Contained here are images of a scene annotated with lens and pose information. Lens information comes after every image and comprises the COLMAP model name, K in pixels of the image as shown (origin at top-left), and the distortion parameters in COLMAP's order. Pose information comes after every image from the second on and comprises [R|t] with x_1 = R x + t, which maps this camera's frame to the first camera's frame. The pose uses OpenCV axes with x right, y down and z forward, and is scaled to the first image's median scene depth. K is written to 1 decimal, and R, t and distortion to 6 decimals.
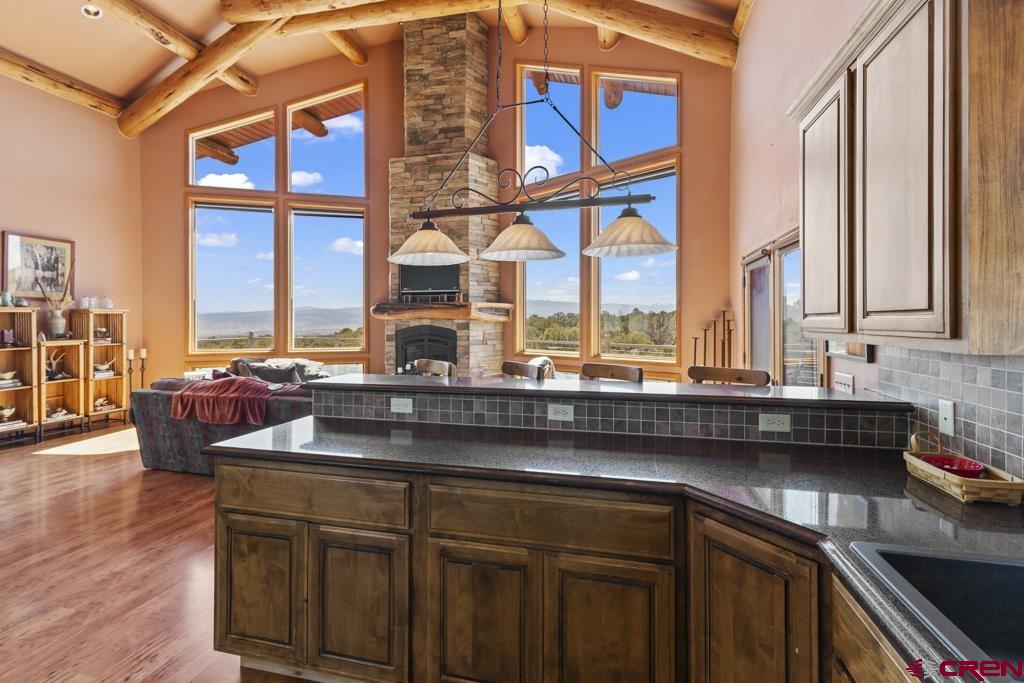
lens RADIAL K [[464.6, 0, 513.1], [0, 464.6, 324.6], [0, 0, 1]] dist [0.001448, 0.000188]
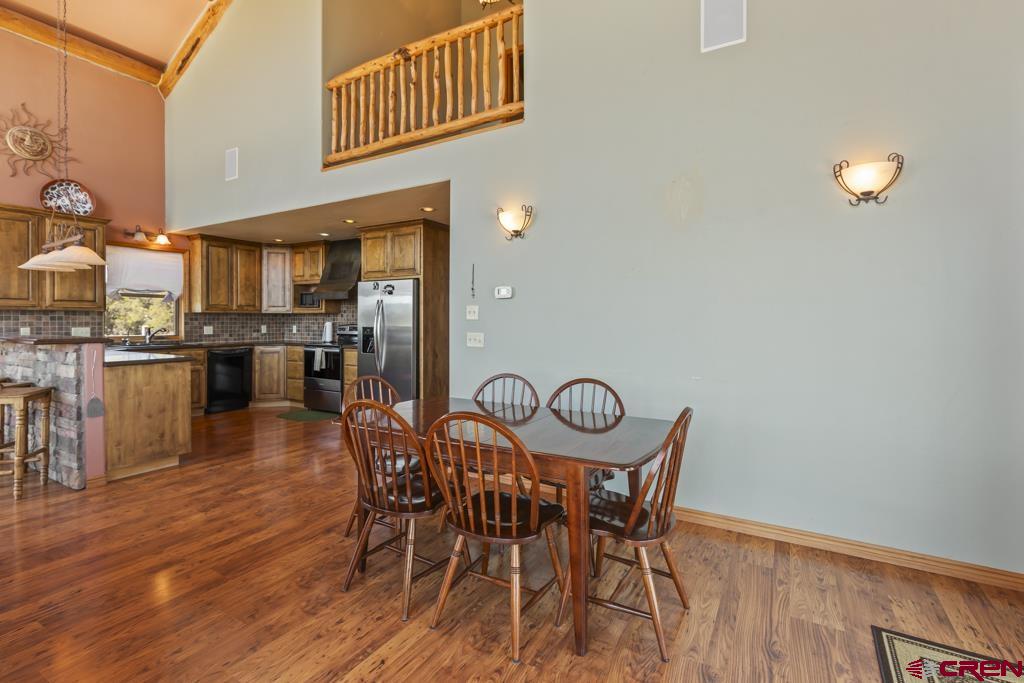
lens RADIAL K [[479.5, 0, 512.7], [0, 479.5, 322.7], [0, 0, 1]] dist [0.000684, 0.000229]
pose [[-0.956393, -0.003185, 0.292064, -2.732142], [0.000947, 0.999901, 0.014005, 0.074701], [-0.292080, 0.013671, -0.956296, 2.698772]]
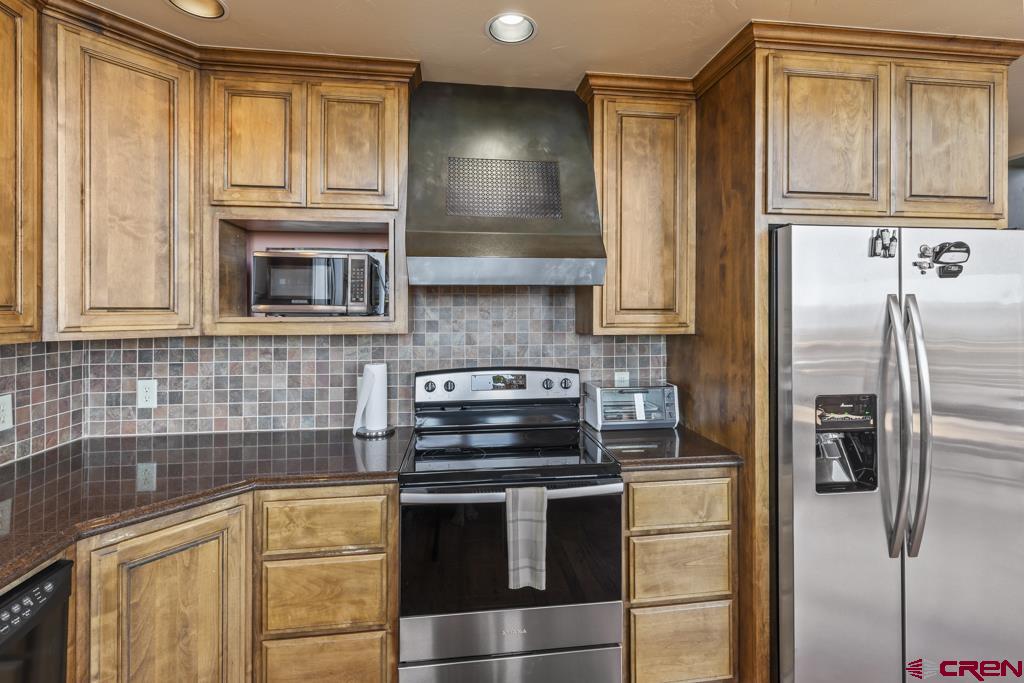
lens RADIAL K [[476.9, 0, 515.7], [0, 476.9, 309.0], [0, 0, 1]] dist [0.003021, 0.000561]
pose [[-0.933350, 0.002230, -0.358960, -0.102093], [0.000971, 0.999993, 0.003688, -0.007179], [0.358965, 0.003094, -0.933346, 0.584096]]
